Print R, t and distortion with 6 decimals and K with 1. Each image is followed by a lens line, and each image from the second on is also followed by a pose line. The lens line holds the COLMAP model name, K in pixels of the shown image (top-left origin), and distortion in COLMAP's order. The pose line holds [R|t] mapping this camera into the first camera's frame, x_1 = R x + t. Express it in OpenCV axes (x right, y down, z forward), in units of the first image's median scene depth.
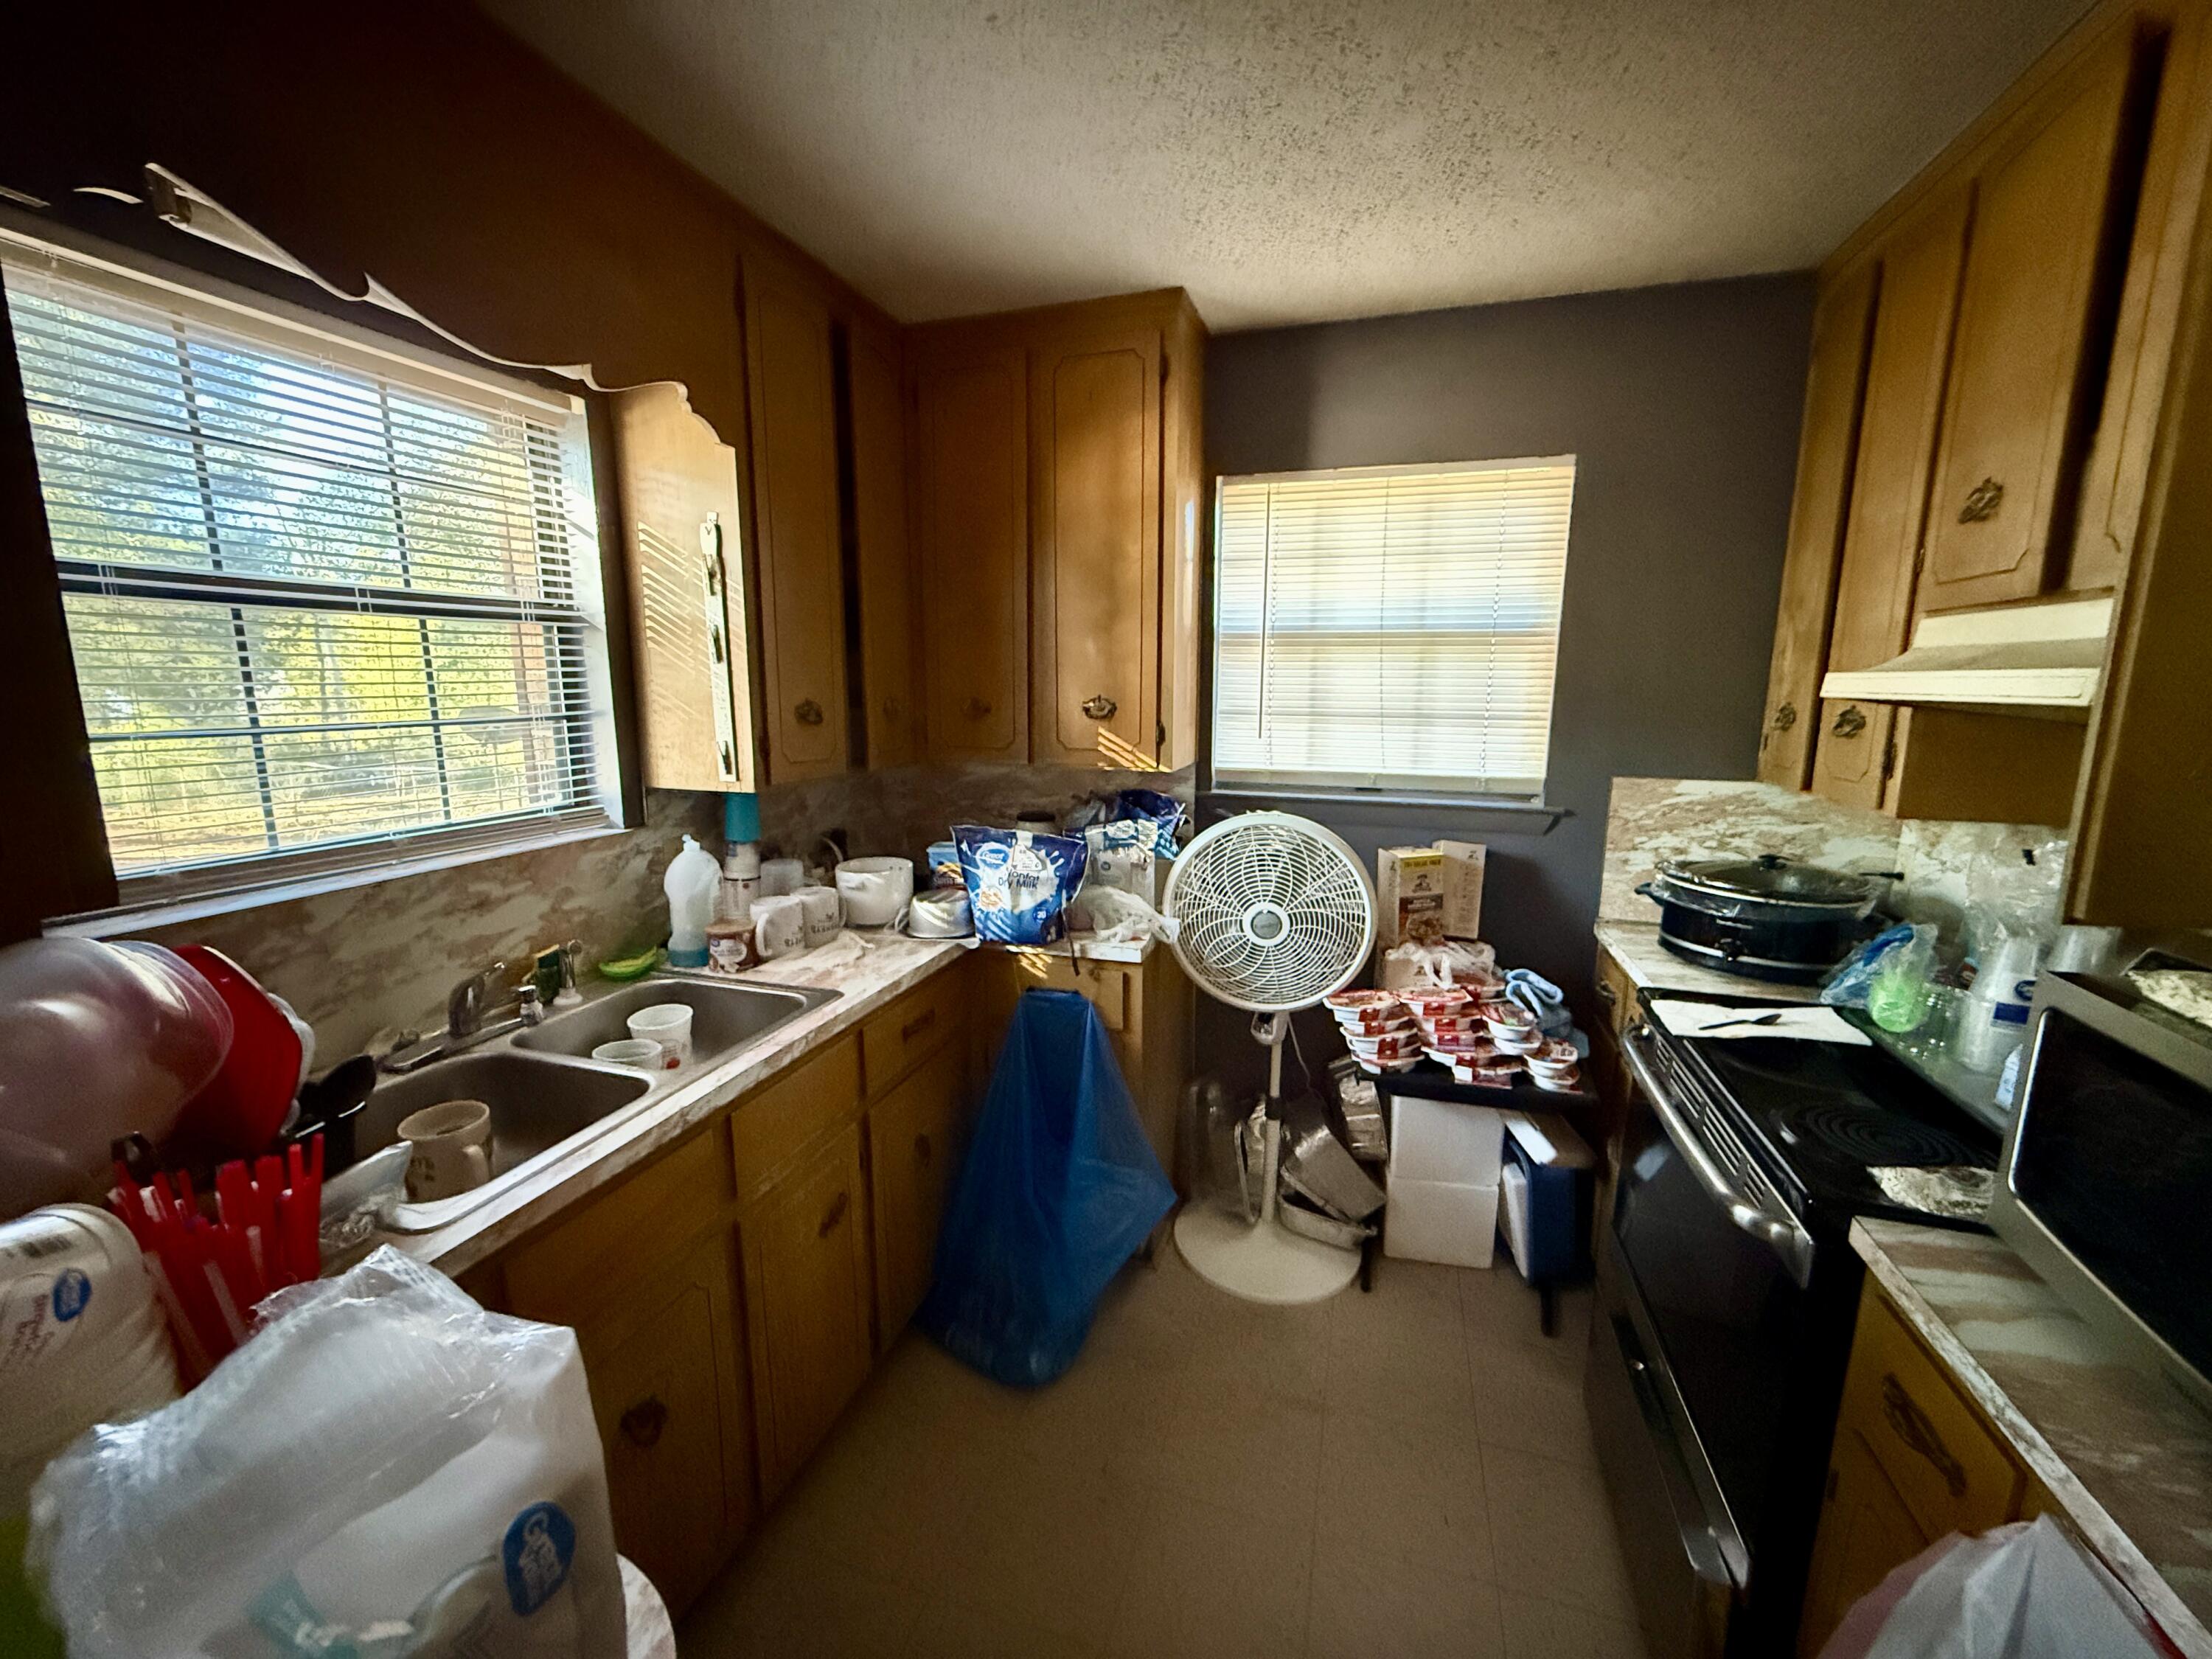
lens RADIAL K [[881.8, 0, 1110.8], [0, 881.8, 839.6], [0, 0, 1]] dist [-0.001691, -0.000079]
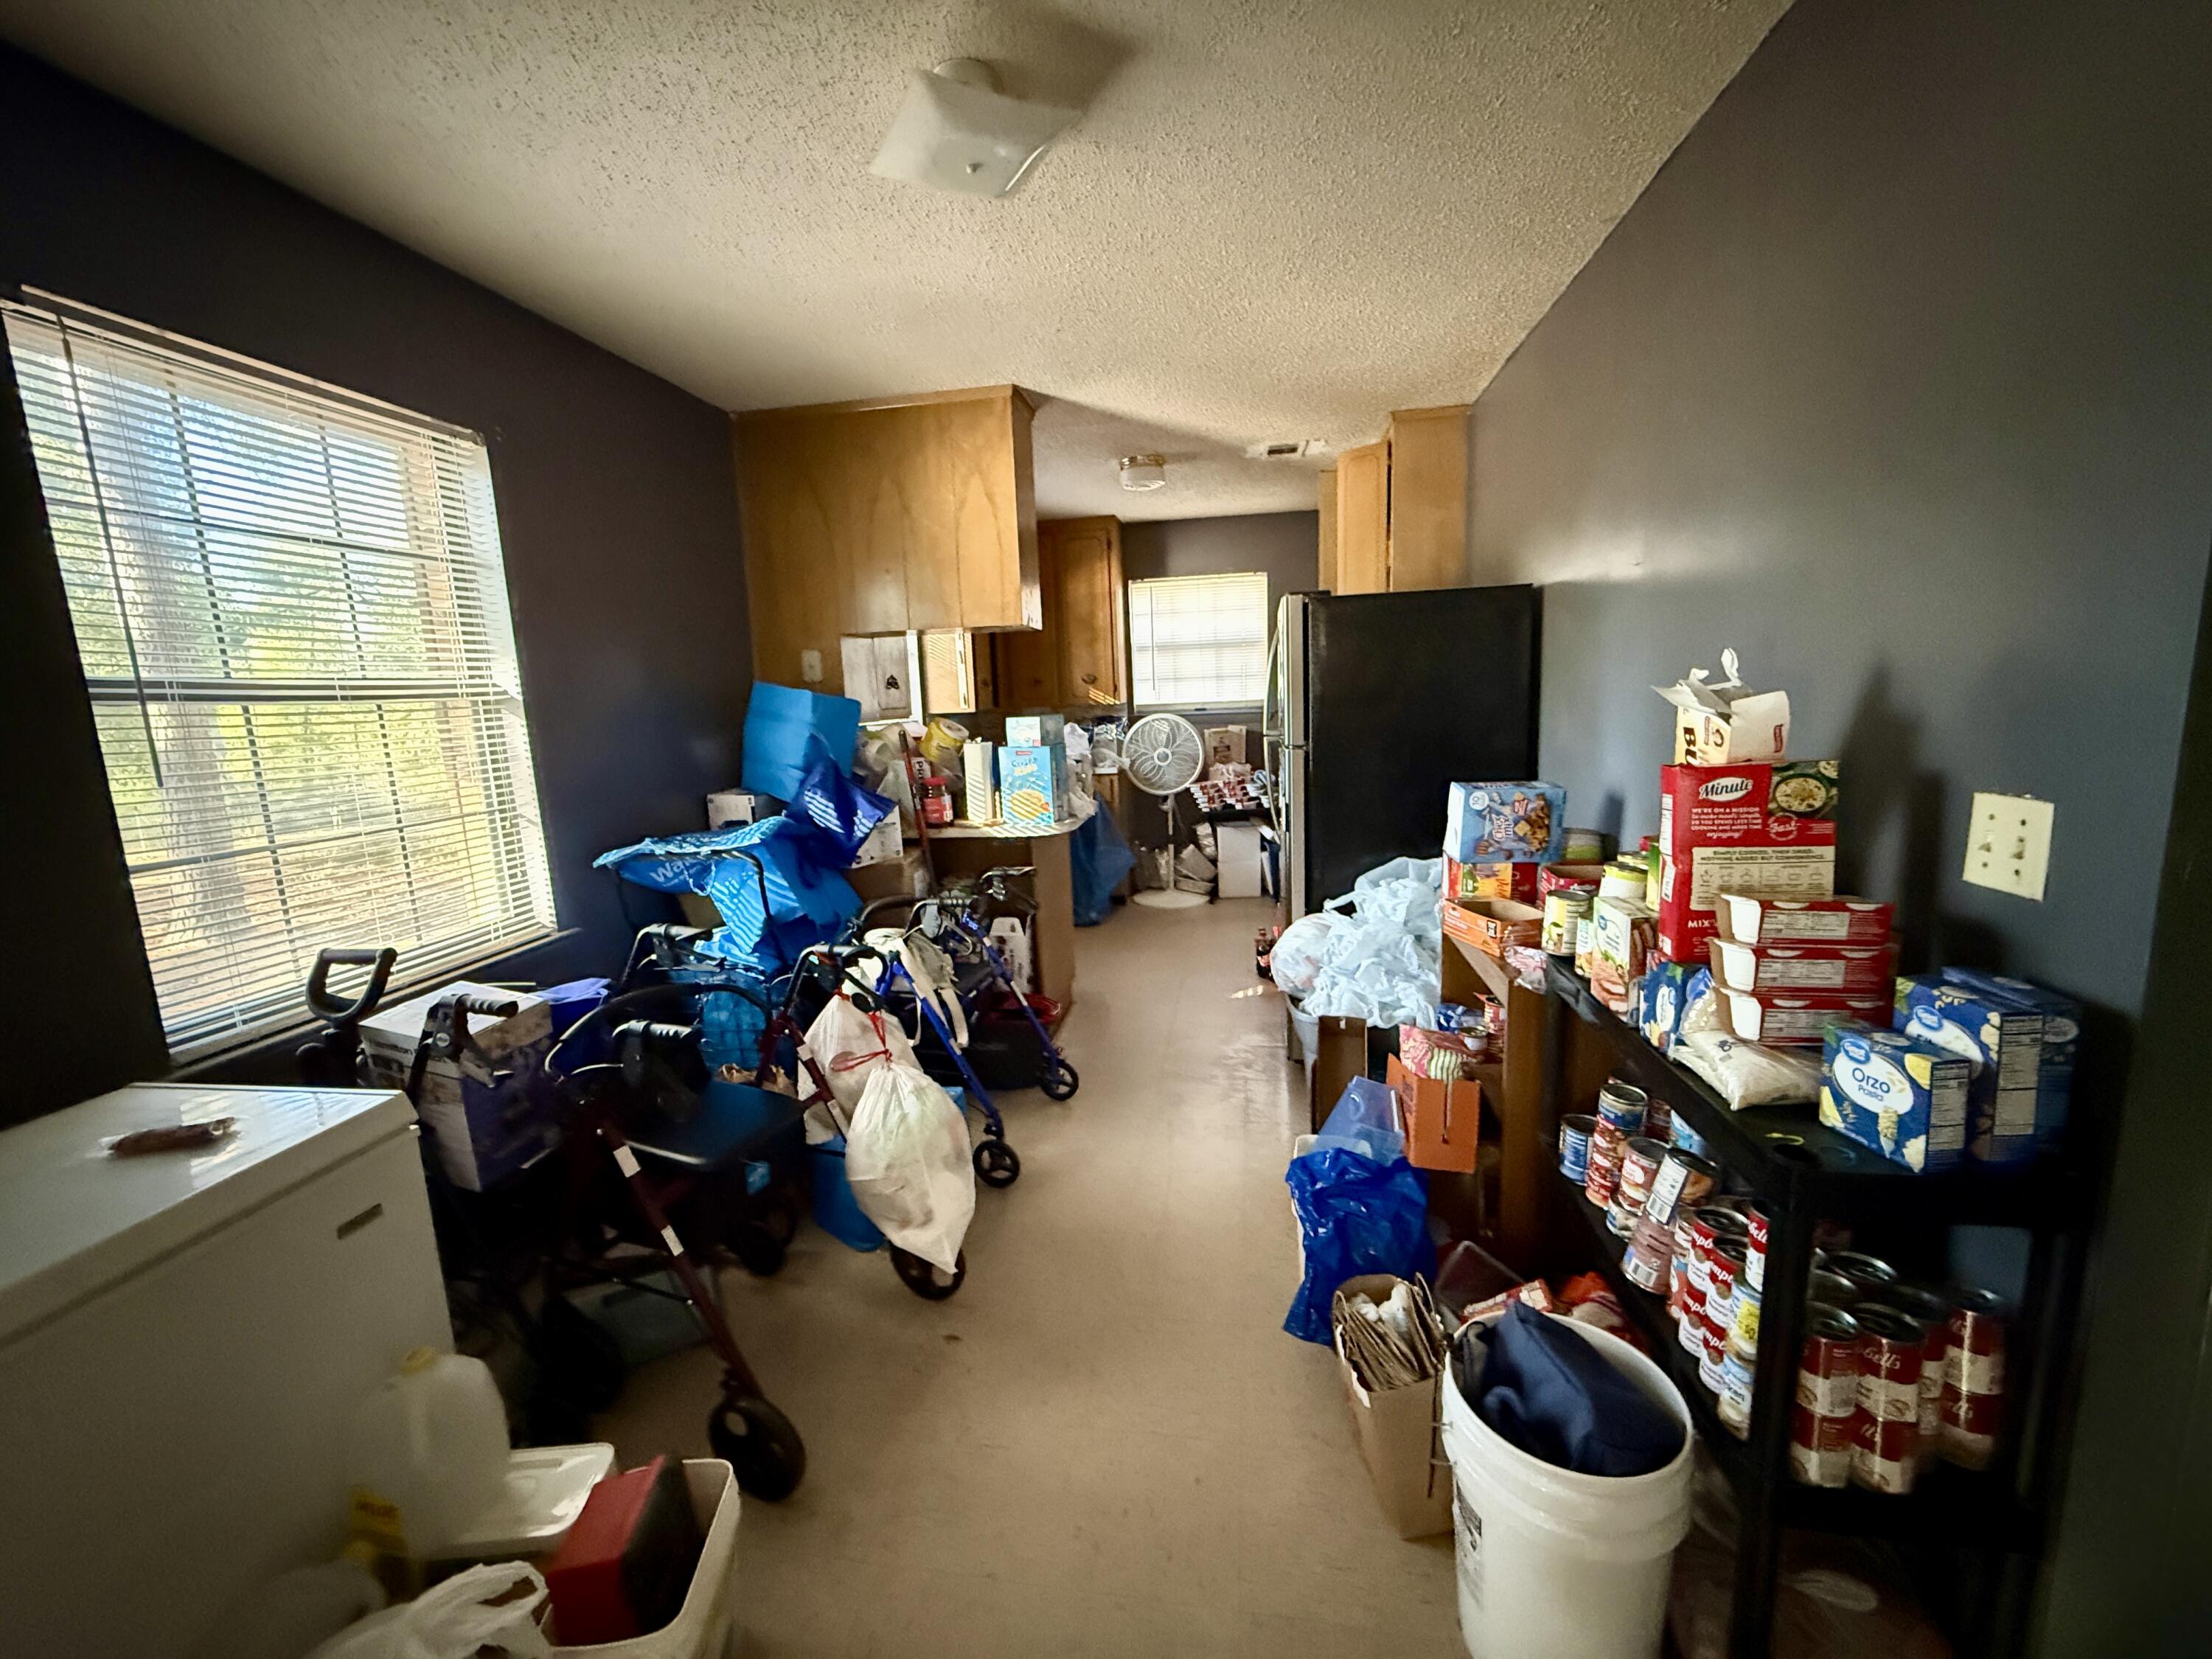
lens RADIAL K [[881.8, 0, 1101.4], [0, 881.8, 820.9], [0, 0, 1]] dist [-0.001691, -0.000079]
pose [[0.990489, -0.065806, 0.120836, -0.298737], [0.069011, 0.997361, -0.022534, 0.298764], [-0.119034, 0.030658, 0.992417, -1.409095]]
